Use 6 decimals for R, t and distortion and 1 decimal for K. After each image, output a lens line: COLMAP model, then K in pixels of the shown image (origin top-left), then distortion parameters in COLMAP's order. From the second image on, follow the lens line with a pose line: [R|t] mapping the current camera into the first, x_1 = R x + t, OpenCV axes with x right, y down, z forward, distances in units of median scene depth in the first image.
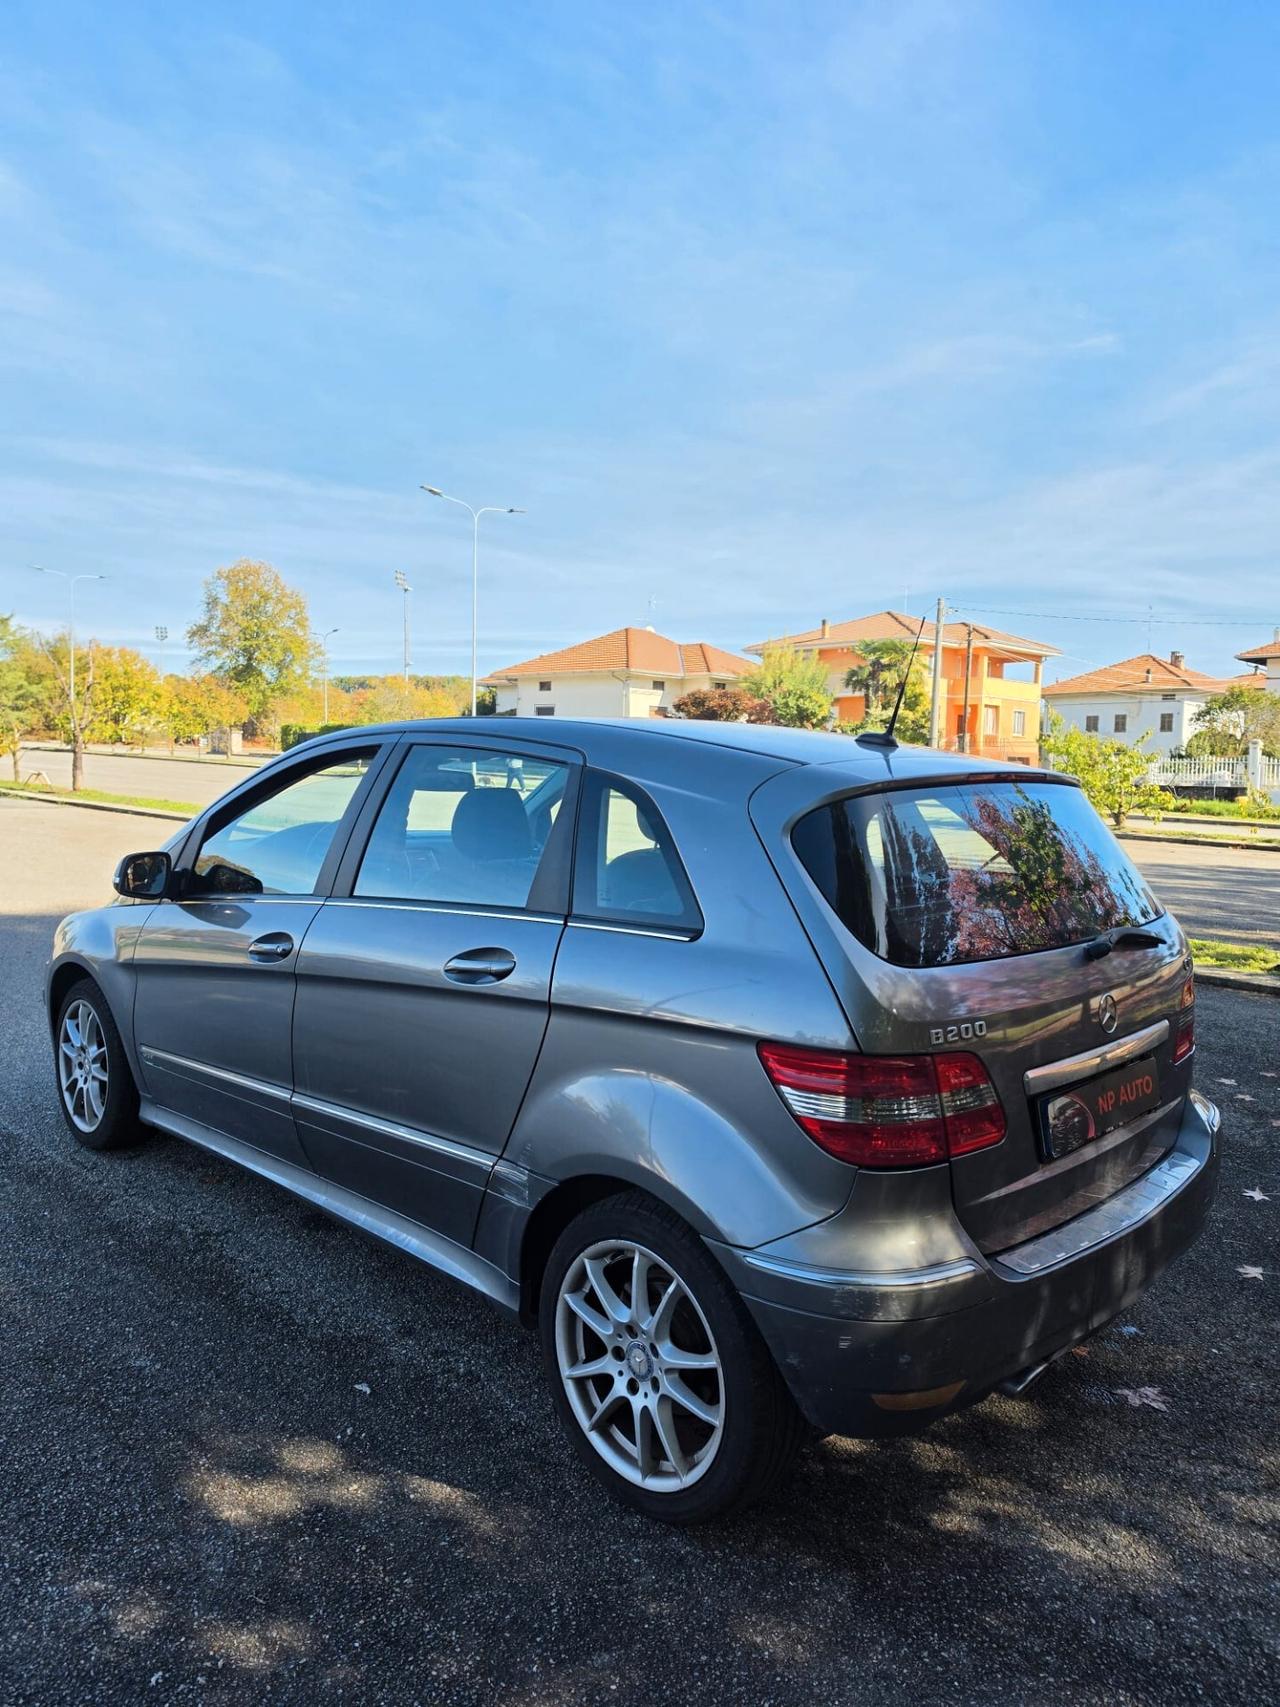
lens RADIAL K [[1193.1, 0, 647.8], [0, 1193.1, 837.7], [0, 0, 1]] dist [0.079928, -0.002618]
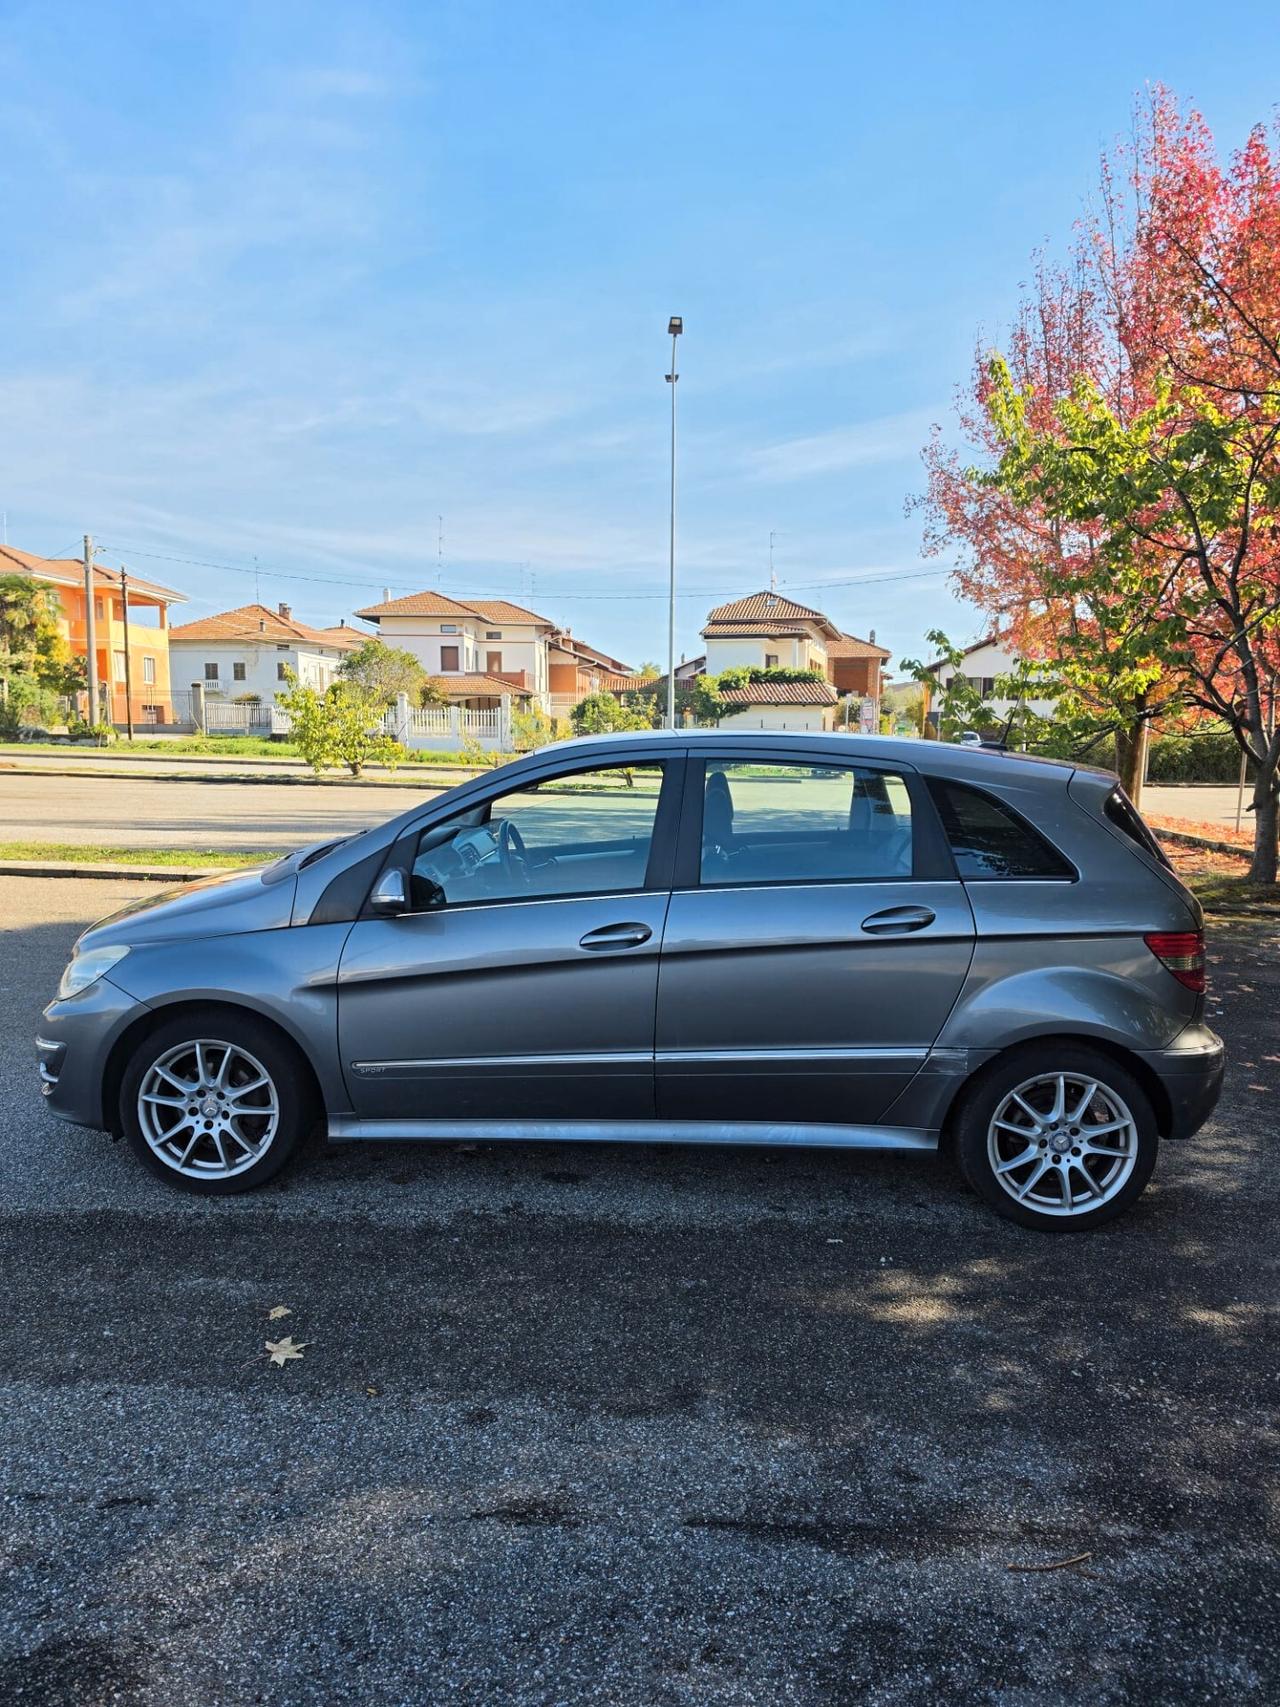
lens RADIAL K [[1193.1, 0, 653.5], [0, 1193.1, 848.4], [0, 0, 1]] dist [0.079928, -0.002618]
pose [[0.747463, -0.090064, 0.658170, -0.125202], [0.054779, 0.995749, 0.074047, -0.009394], [-0.662041, -0.019293, 0.749219, 0.013736]]
